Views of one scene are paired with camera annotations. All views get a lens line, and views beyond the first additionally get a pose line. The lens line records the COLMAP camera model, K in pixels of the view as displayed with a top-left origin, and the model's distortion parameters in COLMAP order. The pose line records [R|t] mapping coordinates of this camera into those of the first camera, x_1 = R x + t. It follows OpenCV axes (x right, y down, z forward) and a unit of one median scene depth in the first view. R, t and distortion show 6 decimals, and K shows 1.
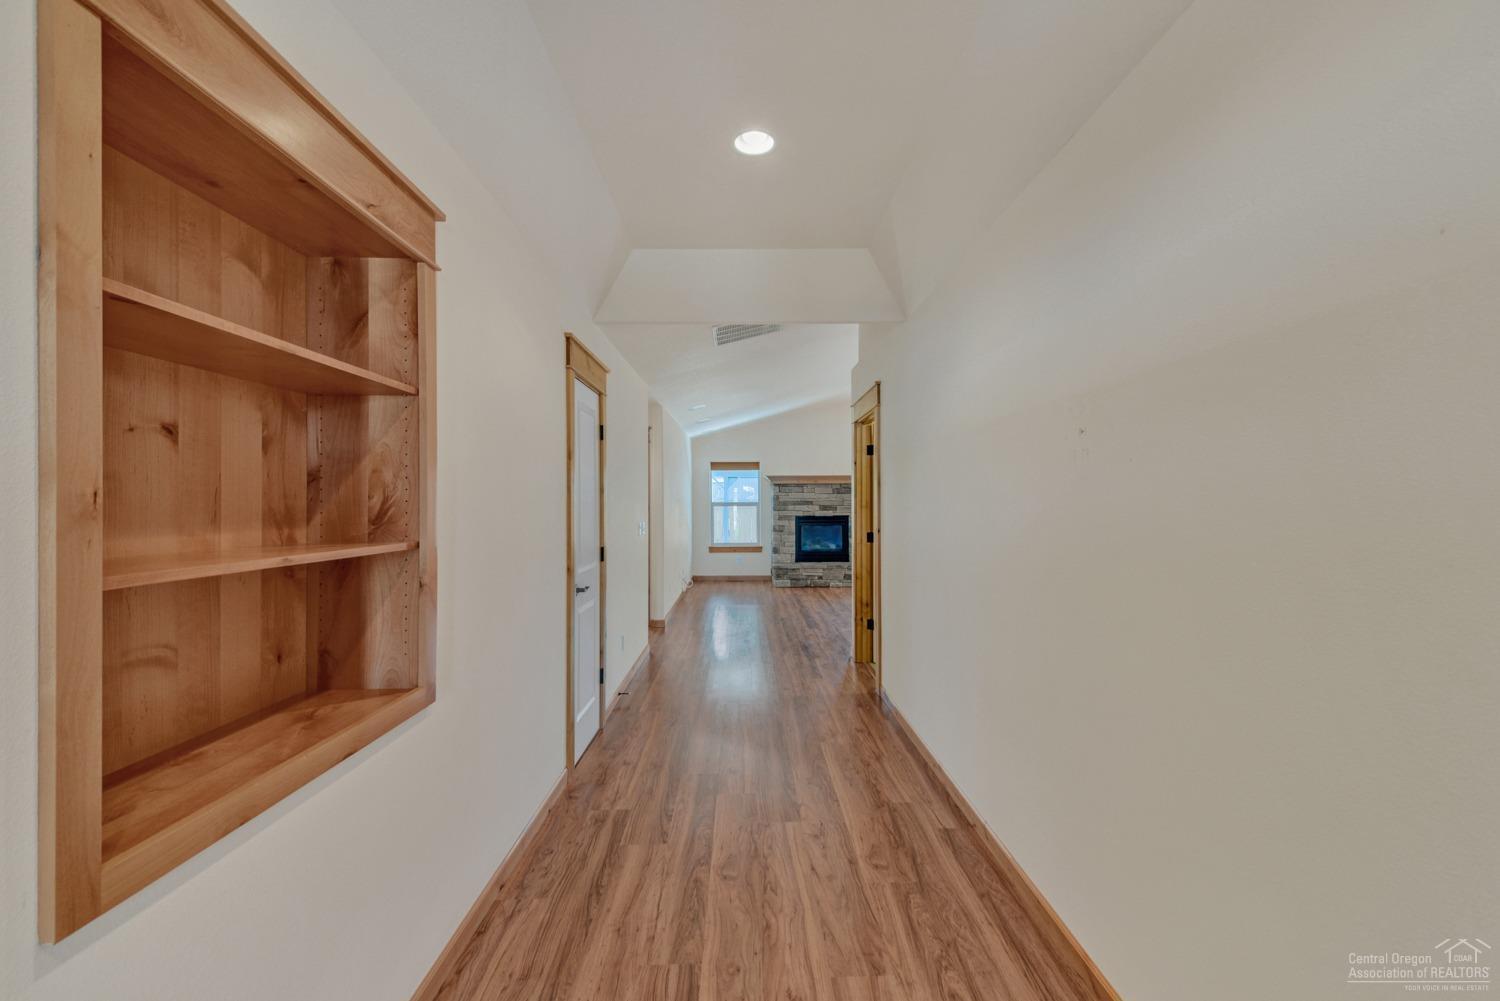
lens RADIAL K [[611.0, 0, 750.0], [0, 611.0, 500.5], [0, 0, 1]] dist [-0.001348, -0.000148]
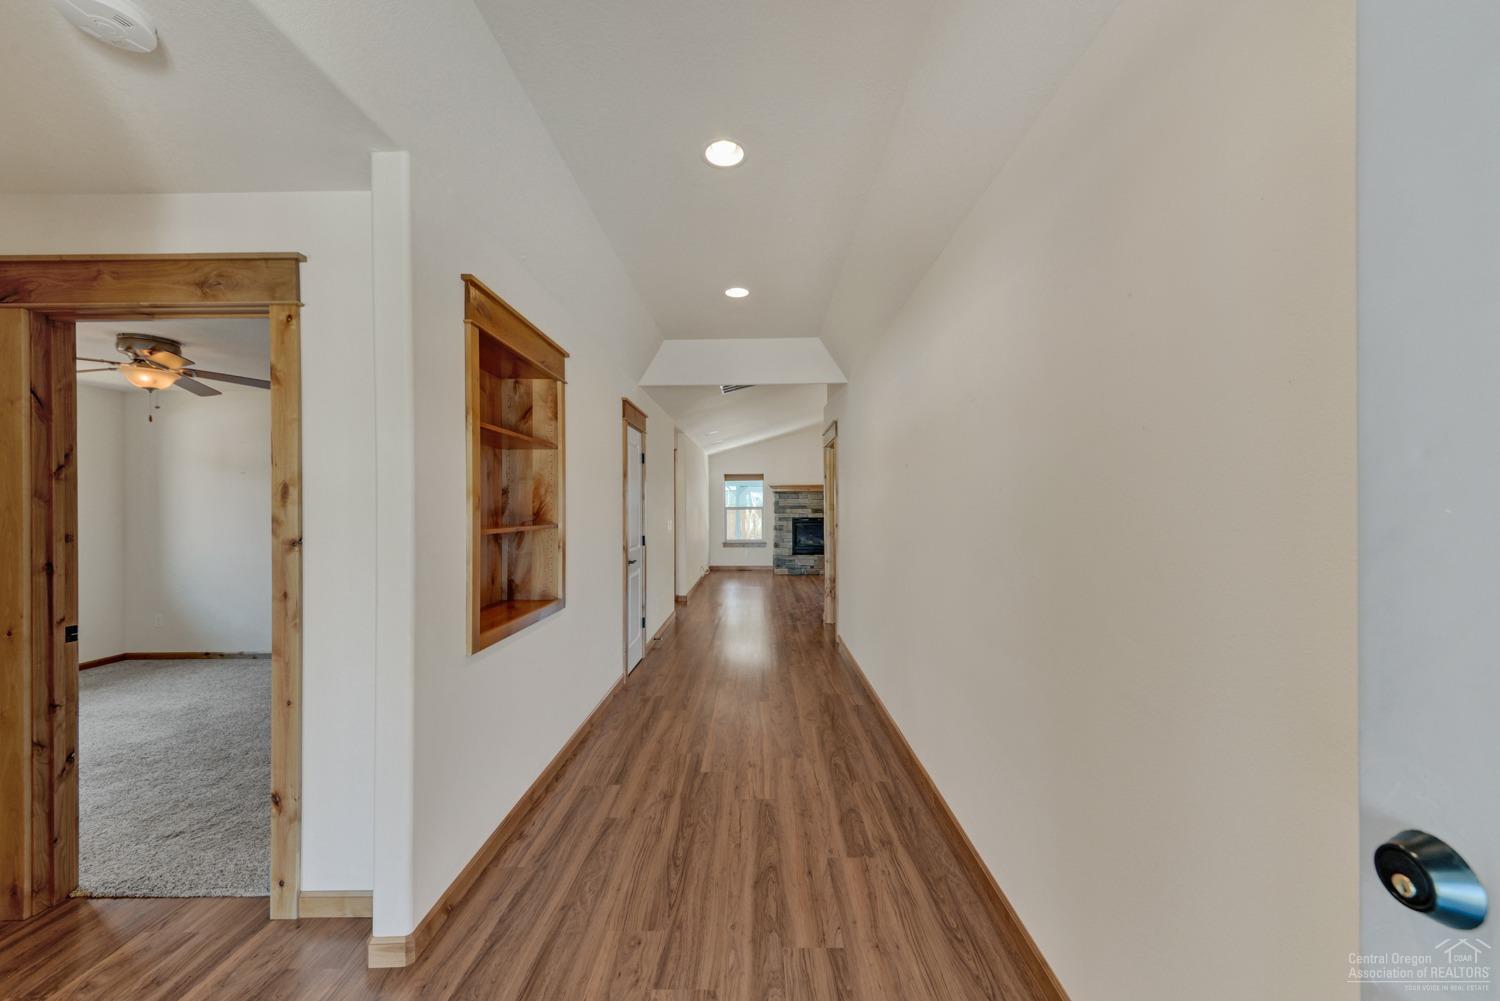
lens RADIAL K [[535.5, 0, 747.0], [0, 535.5, 505.8], [0, 0, 1]] dist [0.013154, -0.000036]
pose [[0.999568, -0.001654, -0.029347, 0.045870], [0.001663, 0.999999, 0.000290, 0.003377], [0.029346, -0.000339, 0.999569, -0.287205]]
